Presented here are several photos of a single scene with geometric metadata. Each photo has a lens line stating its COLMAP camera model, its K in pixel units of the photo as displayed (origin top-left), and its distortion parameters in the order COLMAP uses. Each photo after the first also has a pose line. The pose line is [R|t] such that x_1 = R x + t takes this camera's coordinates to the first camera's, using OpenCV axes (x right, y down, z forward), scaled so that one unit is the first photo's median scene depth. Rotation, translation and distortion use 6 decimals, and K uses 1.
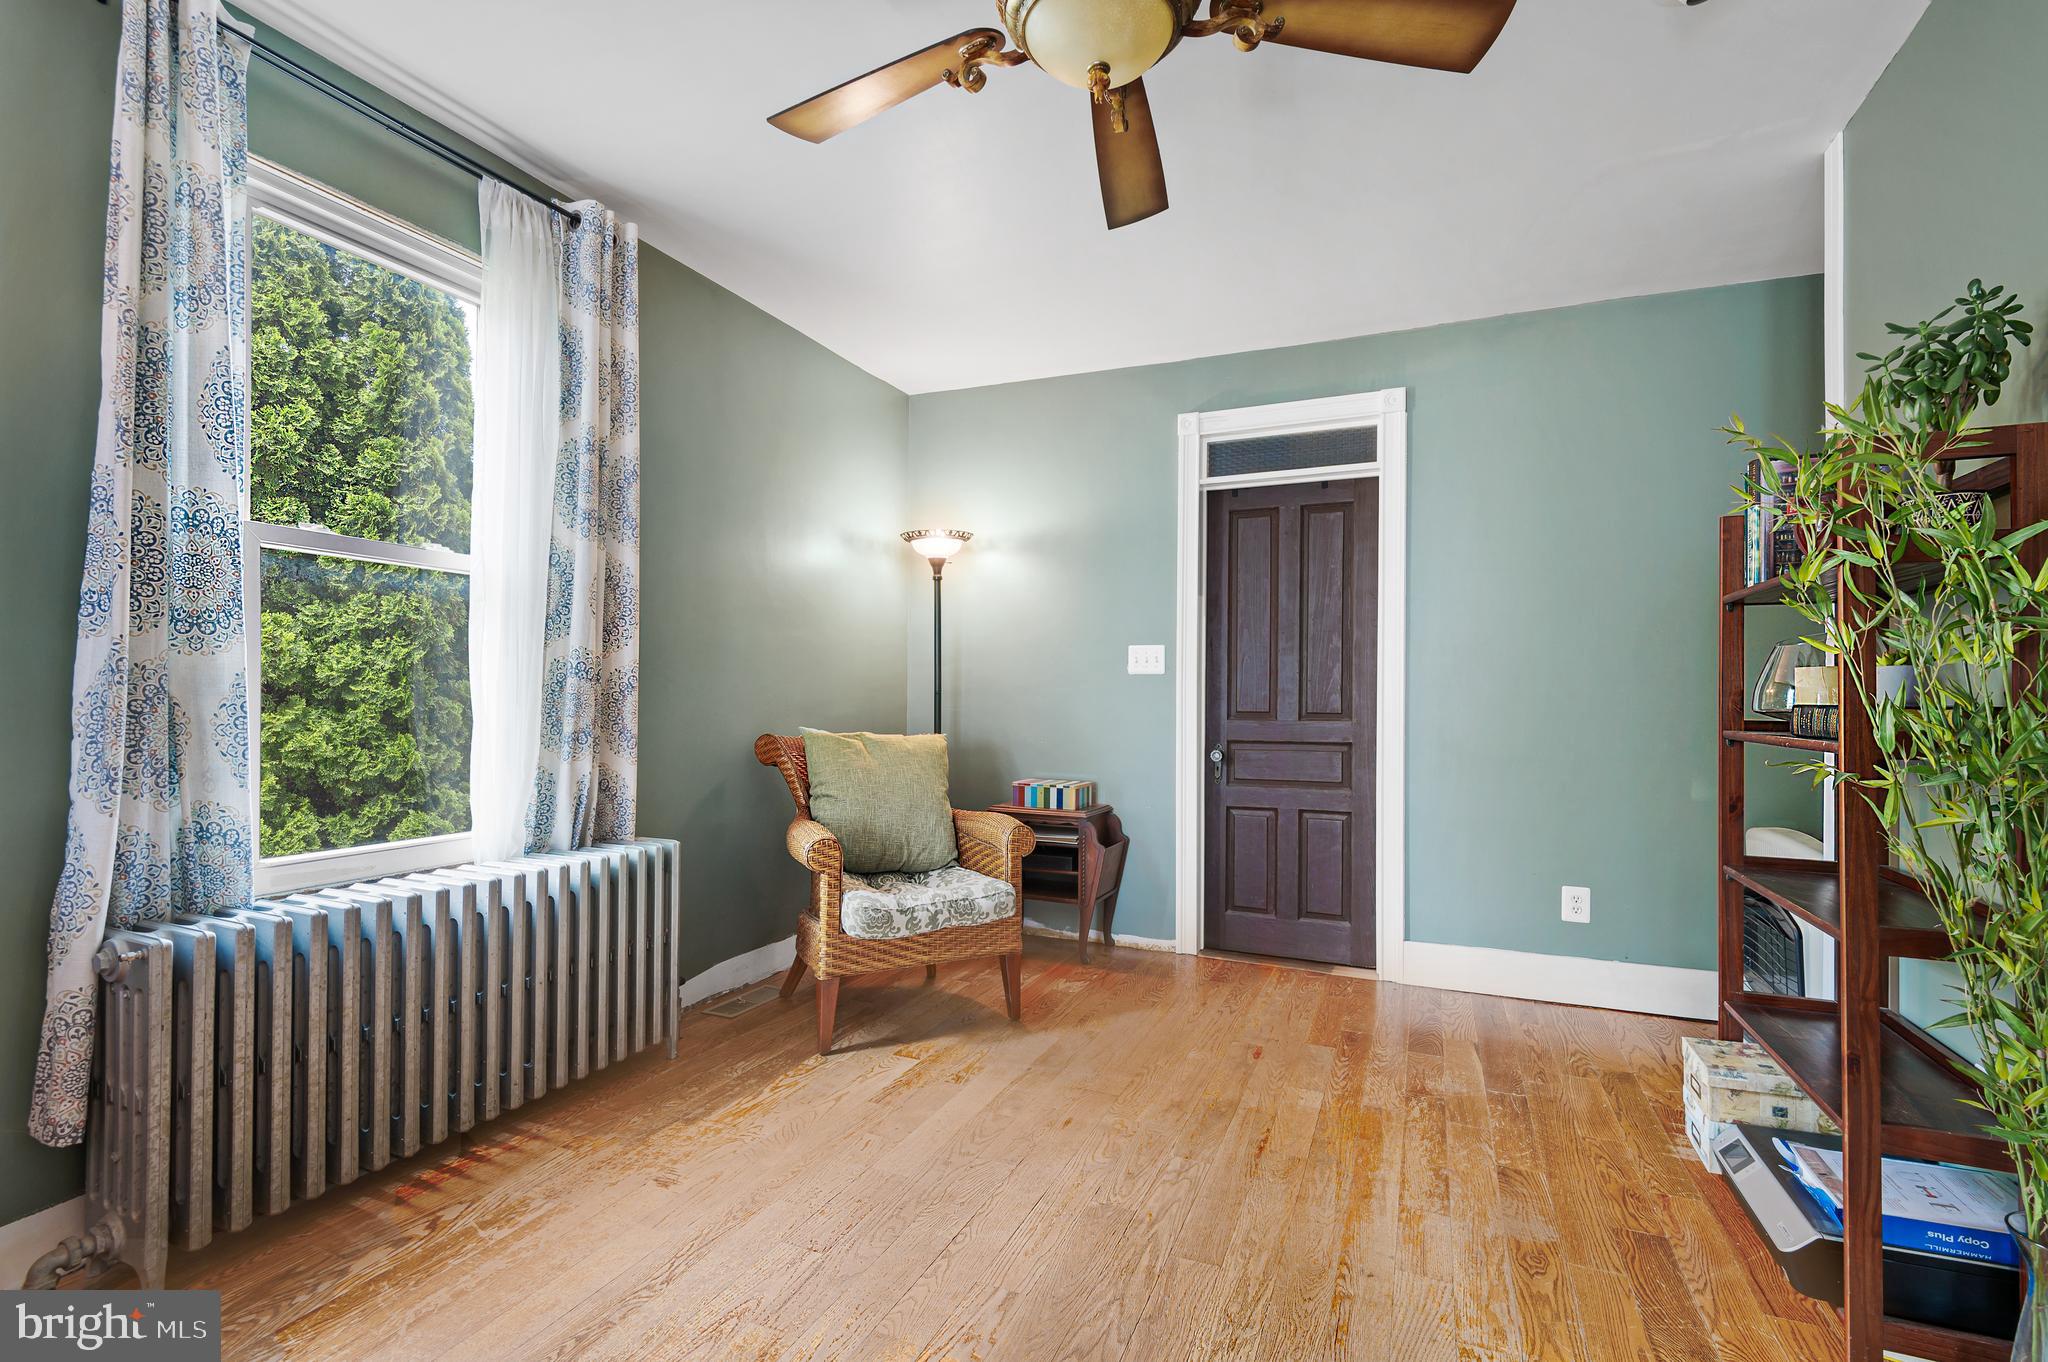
lens RADIAL K [[938.4, 0, 1015.0], [0, 938.4, 691.5], [0, 0, 1]] dist [0.003954, -0.003122]
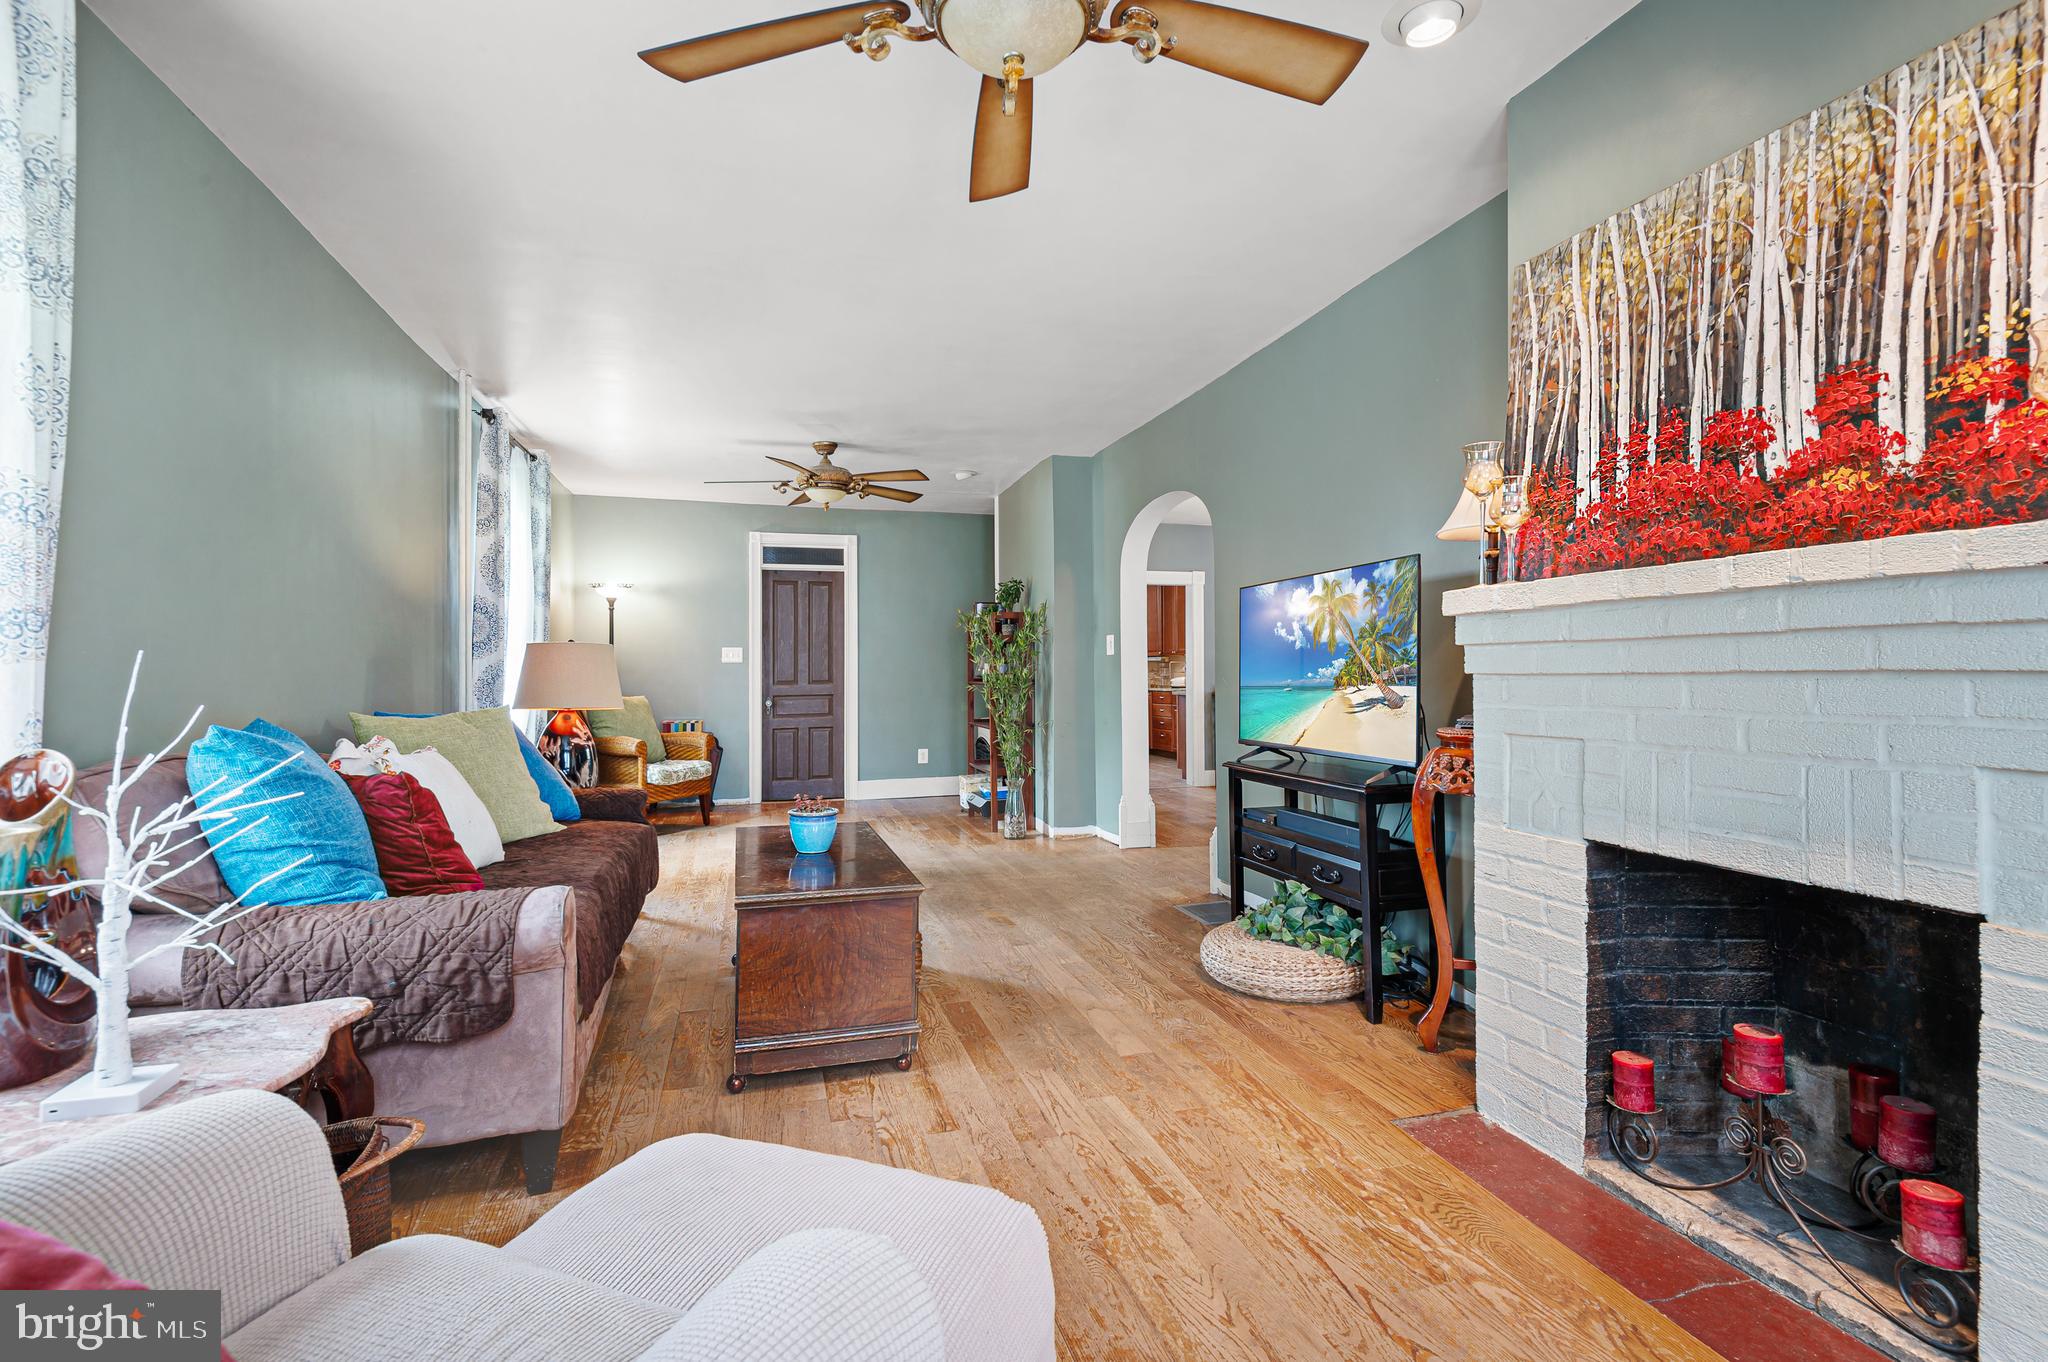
lens RADIAL K [[938.4, 0, 1023.7], [0, 938.4, 674.0], [0, 0, 1]] dist [0.003954, -0.003122]
pose [[0.772349, -0.016915, 0.634973, -0.648624], [0.009441, 0.999841, 0.015151, -0.019576], [-0.635128, -0.005707, 0.772386, -0.910112]]
